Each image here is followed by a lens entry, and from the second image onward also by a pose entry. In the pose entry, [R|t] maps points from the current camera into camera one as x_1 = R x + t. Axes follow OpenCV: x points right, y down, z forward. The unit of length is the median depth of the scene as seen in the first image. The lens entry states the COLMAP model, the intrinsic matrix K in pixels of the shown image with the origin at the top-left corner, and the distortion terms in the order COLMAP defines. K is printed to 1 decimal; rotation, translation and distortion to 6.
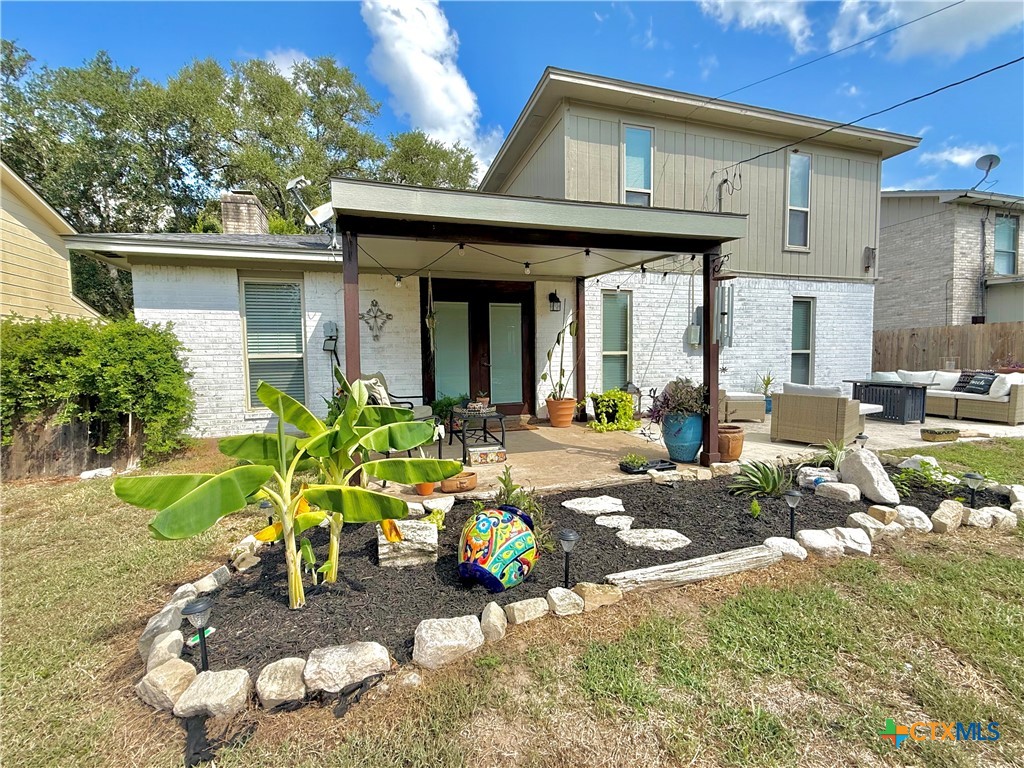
lens RADIAL K [[444.7, 0, 509.9], [0, 444.7, 383.1], [0, 0, 1]] dist [0.002136, 0.000899]
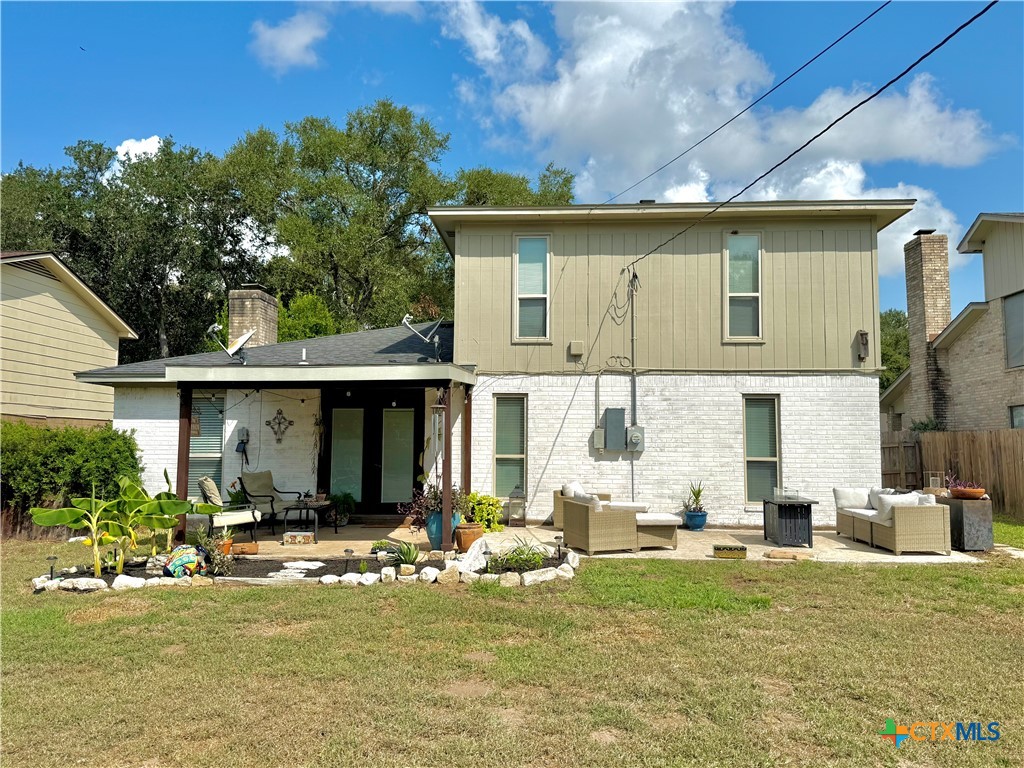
lens RADIAL K [[767.2, 0, 515.0], [0, 767.2, 382.2], [0, 0, 1]] dist [0.038783, -0.026891]
pose [[0.941494, -0.009704, -0.336890, 0.831029], [-0.035167, 0.991300, -0.126834, -0.016344], [0.335190, 0.131261, 0.932962, -0.608987]]
